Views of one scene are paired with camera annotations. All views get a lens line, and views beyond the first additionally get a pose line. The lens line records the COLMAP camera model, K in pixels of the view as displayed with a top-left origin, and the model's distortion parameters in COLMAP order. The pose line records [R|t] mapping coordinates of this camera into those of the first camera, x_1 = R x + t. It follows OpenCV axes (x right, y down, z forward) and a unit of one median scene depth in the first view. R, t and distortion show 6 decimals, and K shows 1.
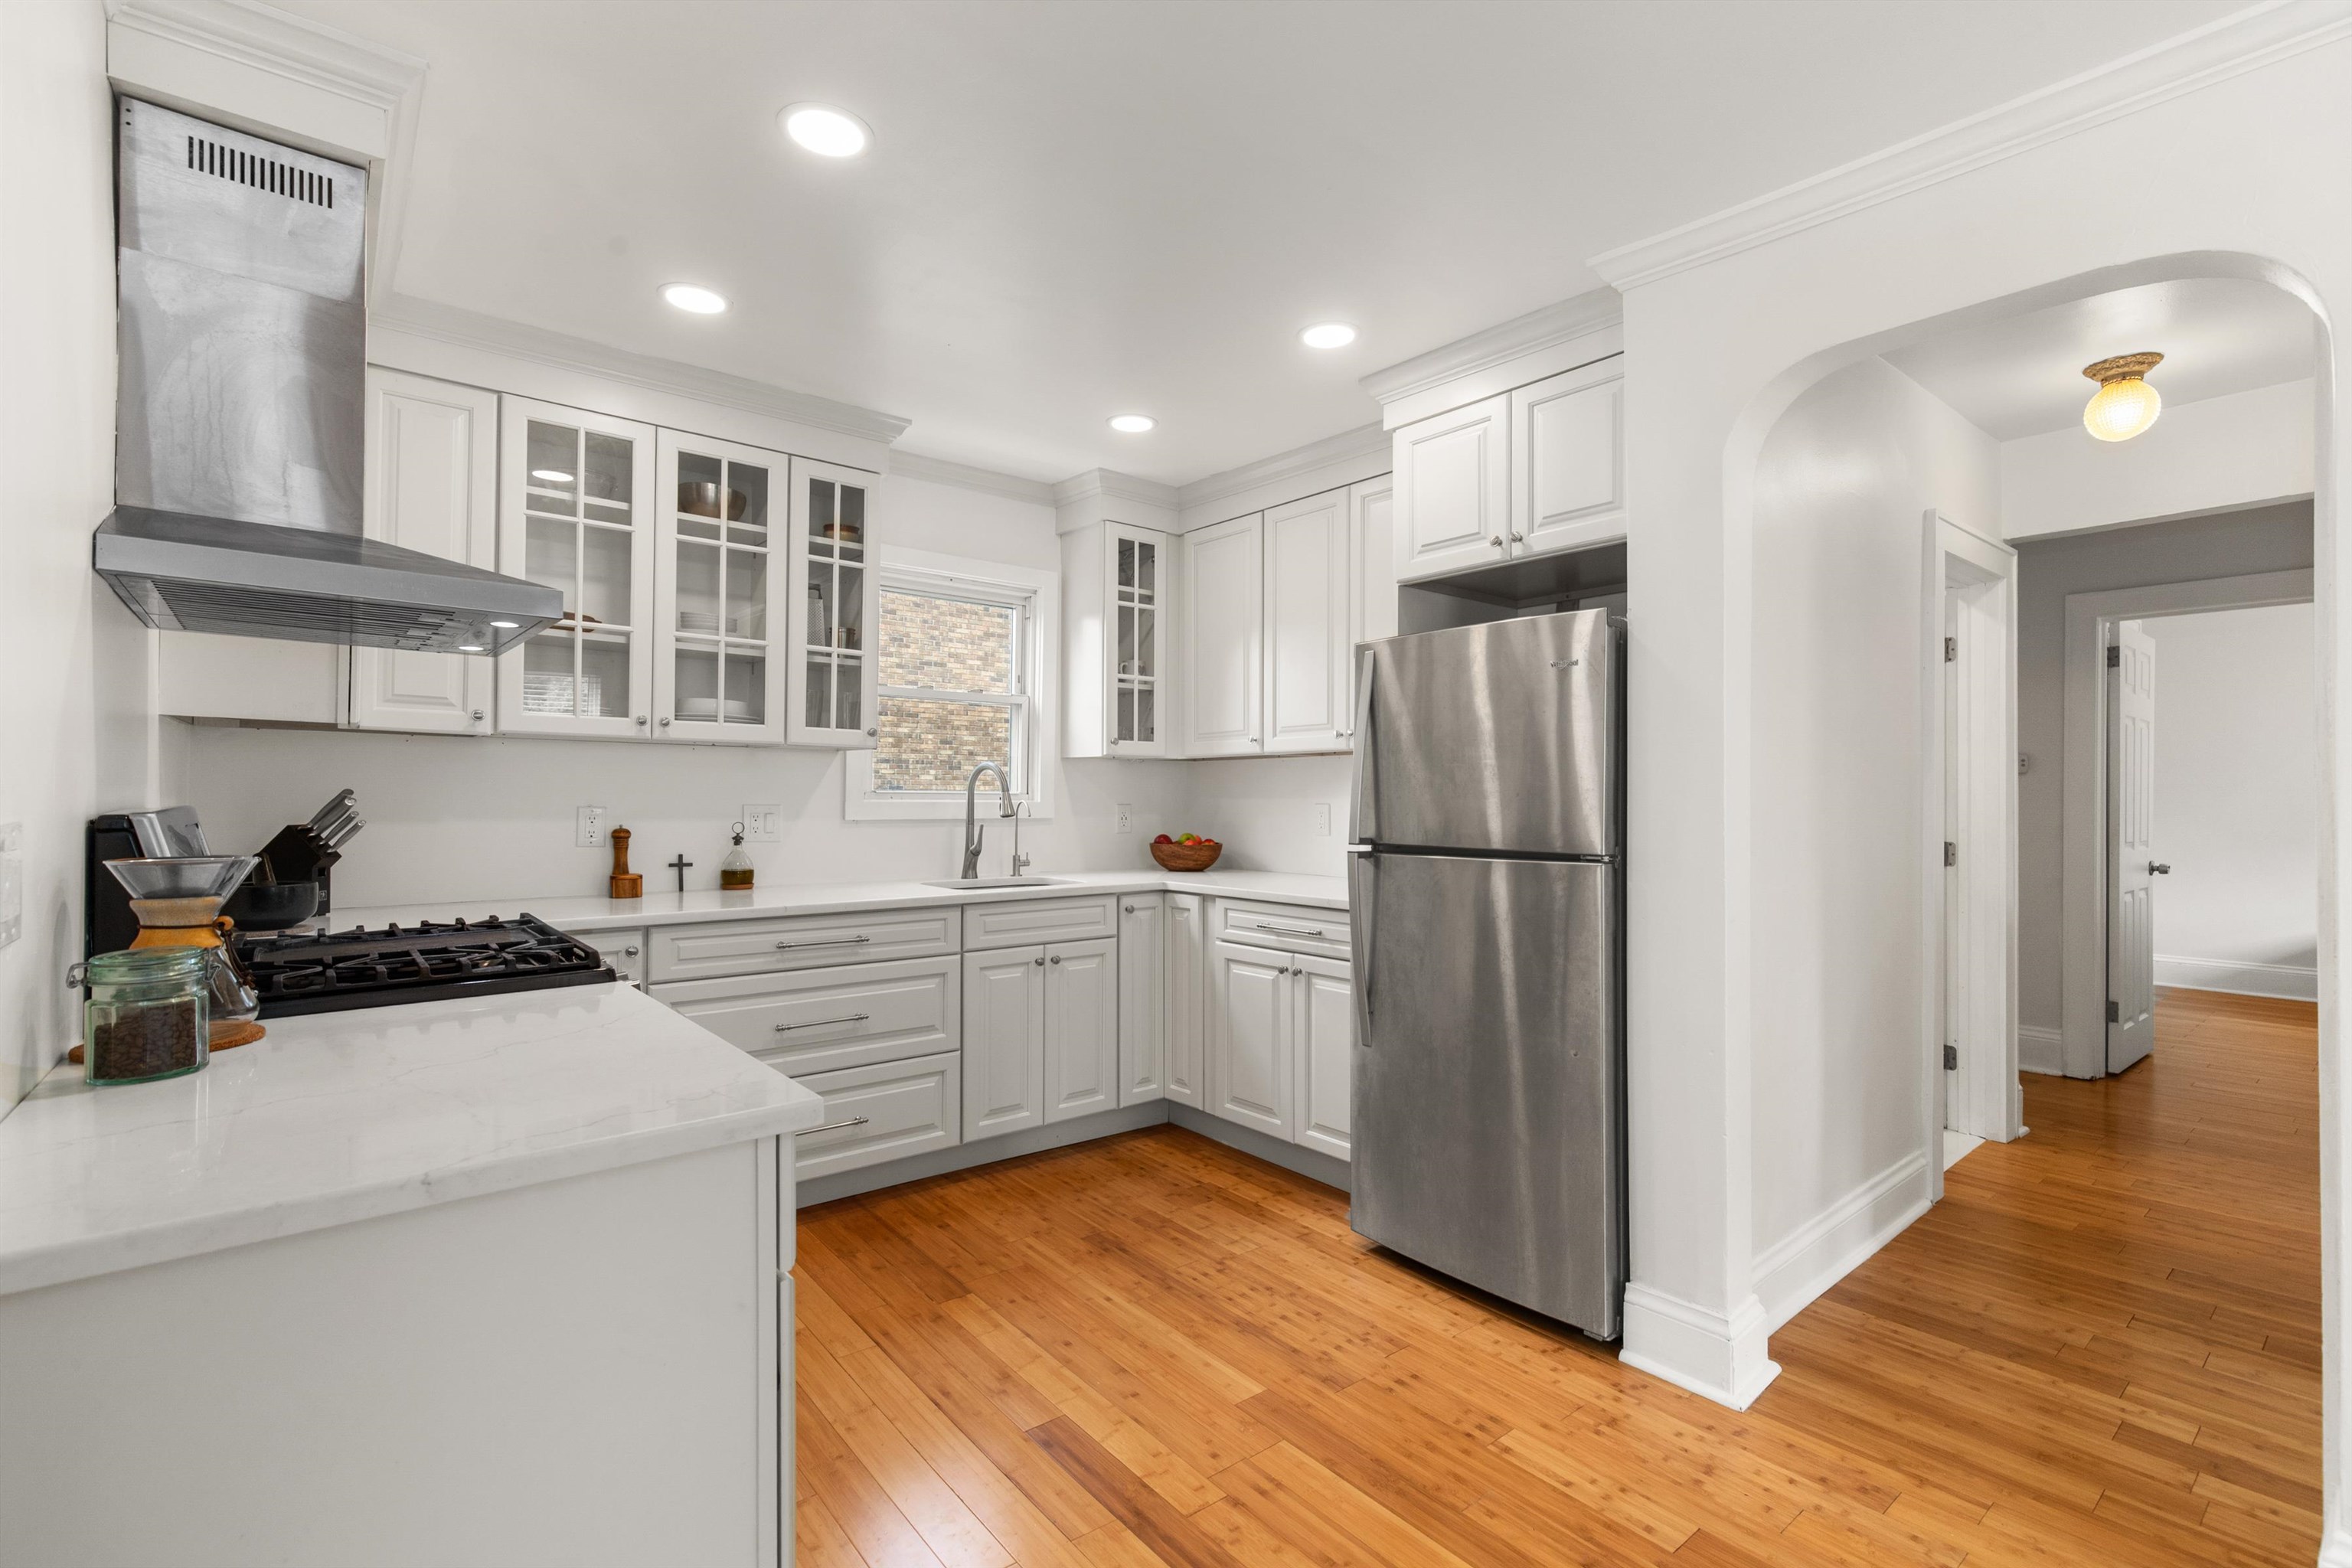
lens RADIAL K [[1065.7, 0, 1179.0], [0, 1065.7, 794.9], [0, 0, 1]] dist [0.013442, -0.000777]
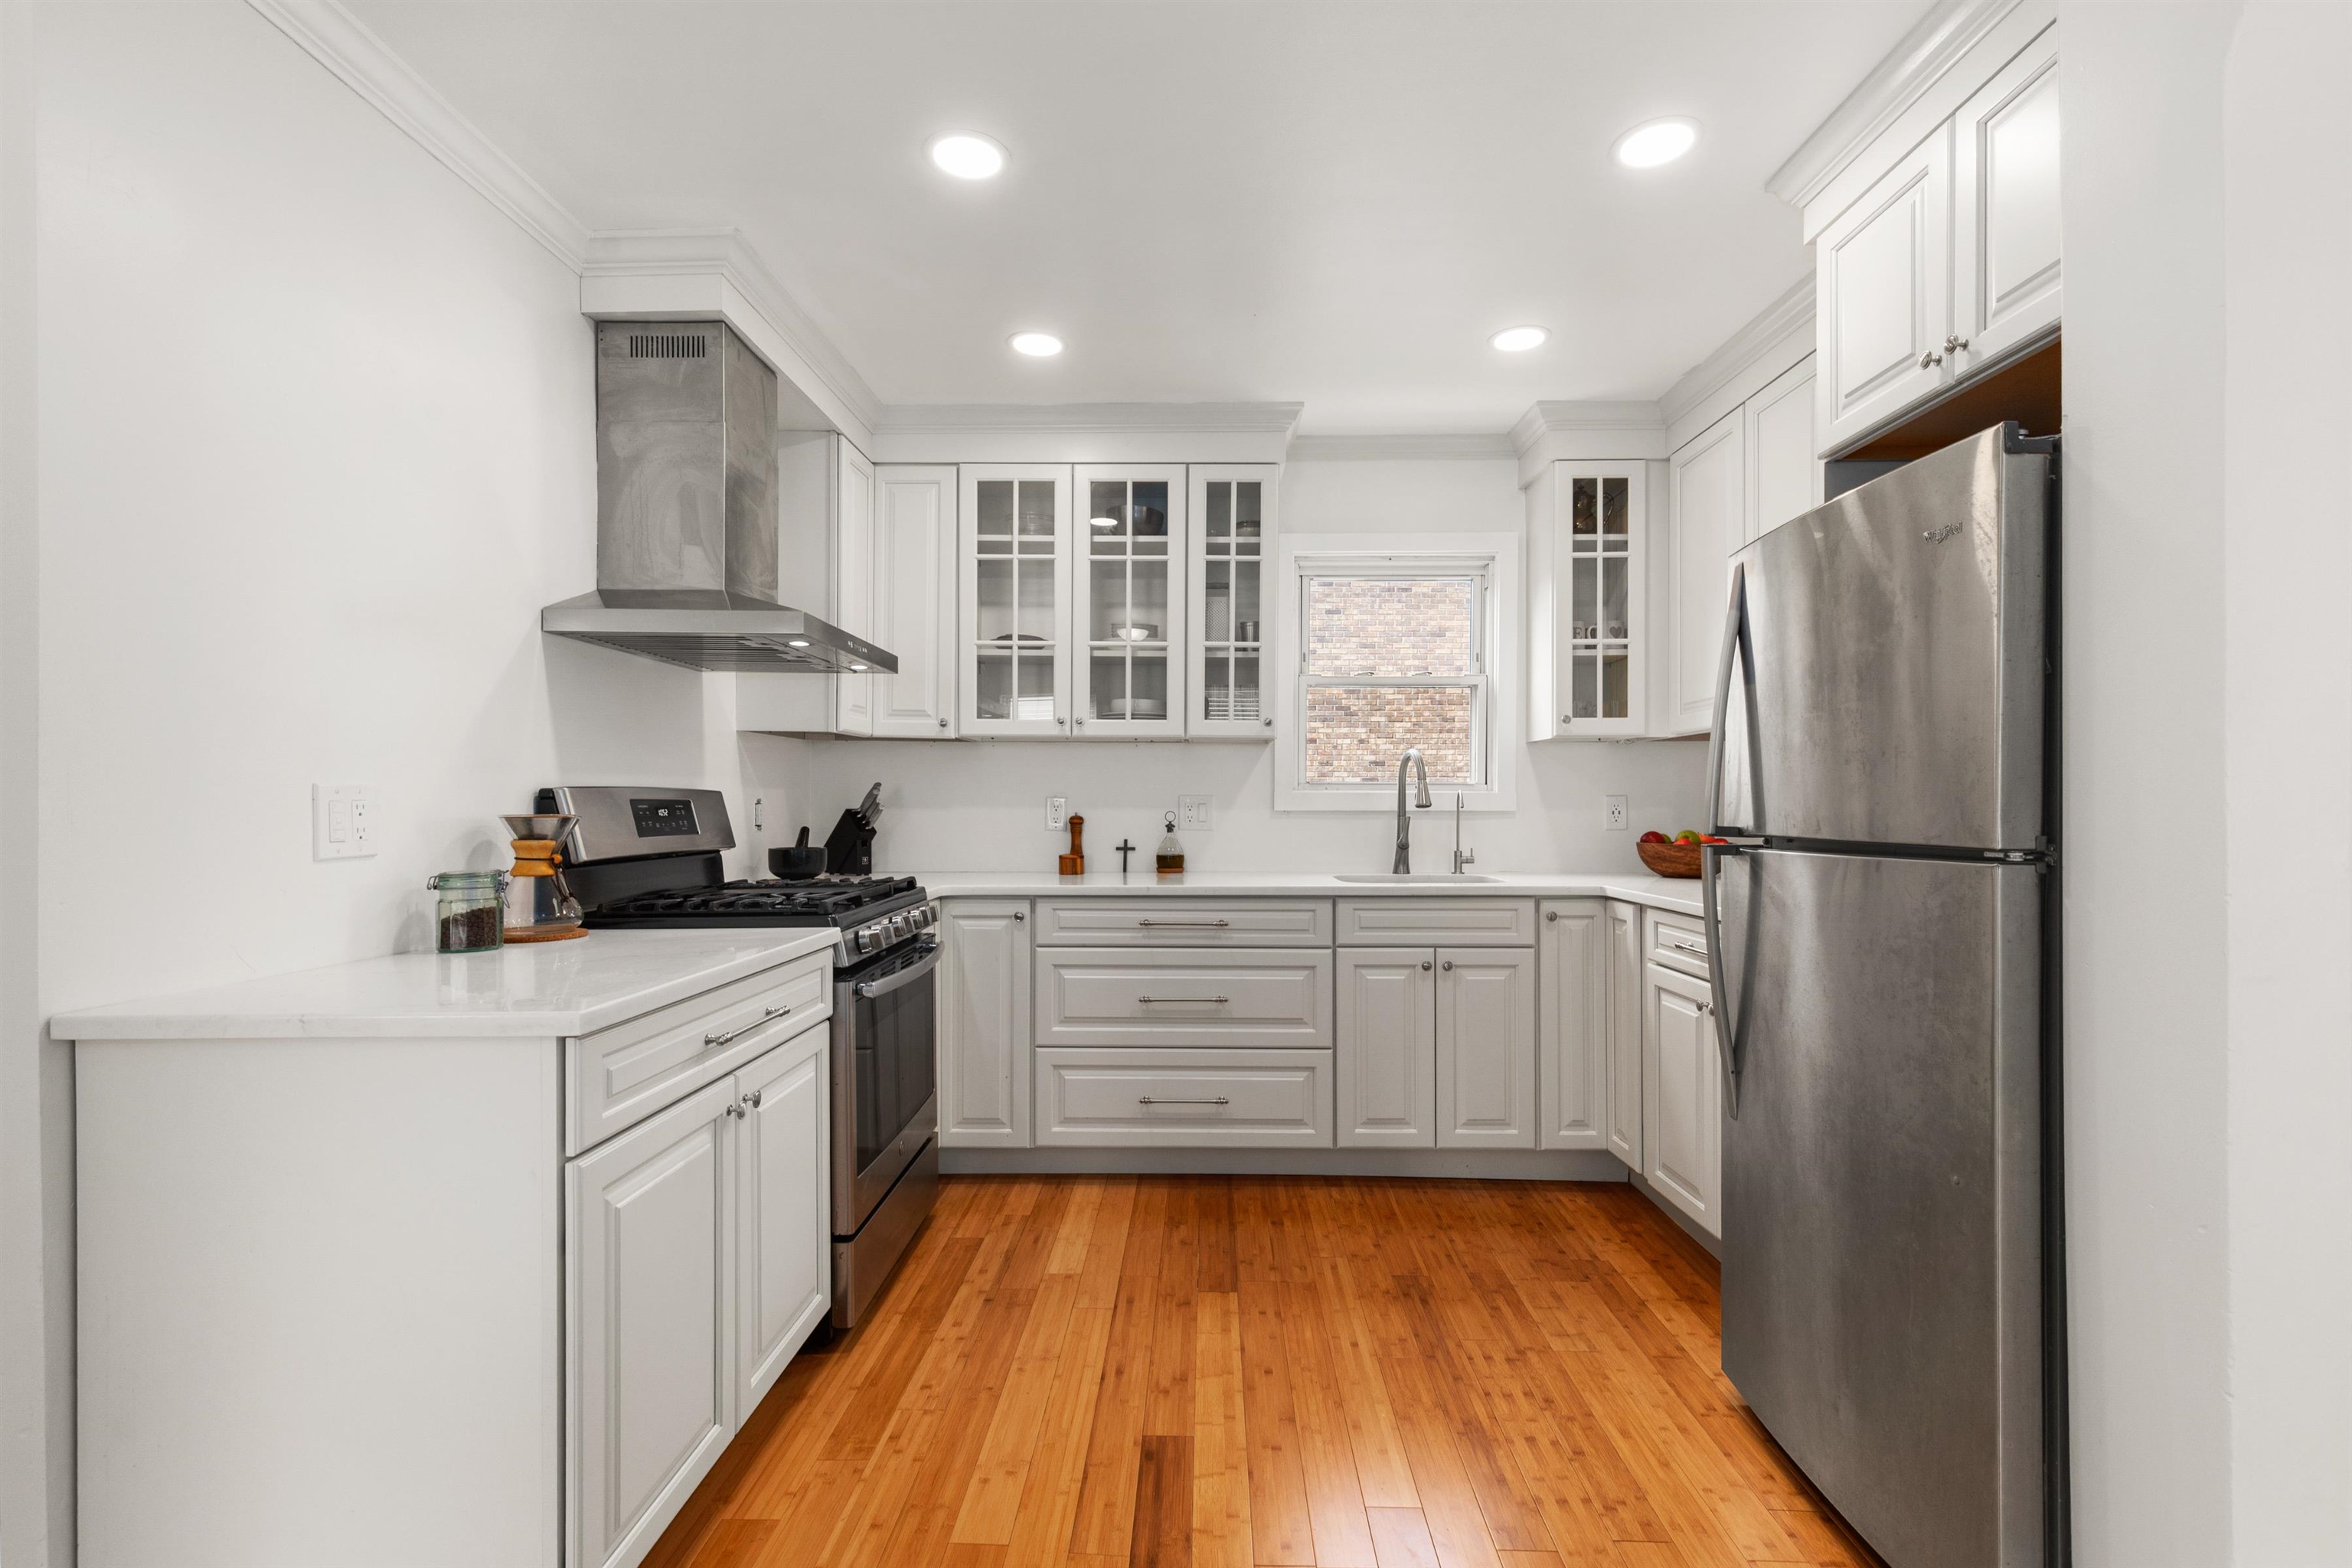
lens RADIAL K [[1065.7, 0, 1177.4], [0, 1065.7, 808.9], [0, 0, 1]] dist [0.013442, -0.000777]
pose [[0.758737, -0.002262, -0.651393, 0.319924], [0.004376, 0.999989, 0.001625, 0.022593], [0.651382, -0.004083, 0.758739, 0.190529]]
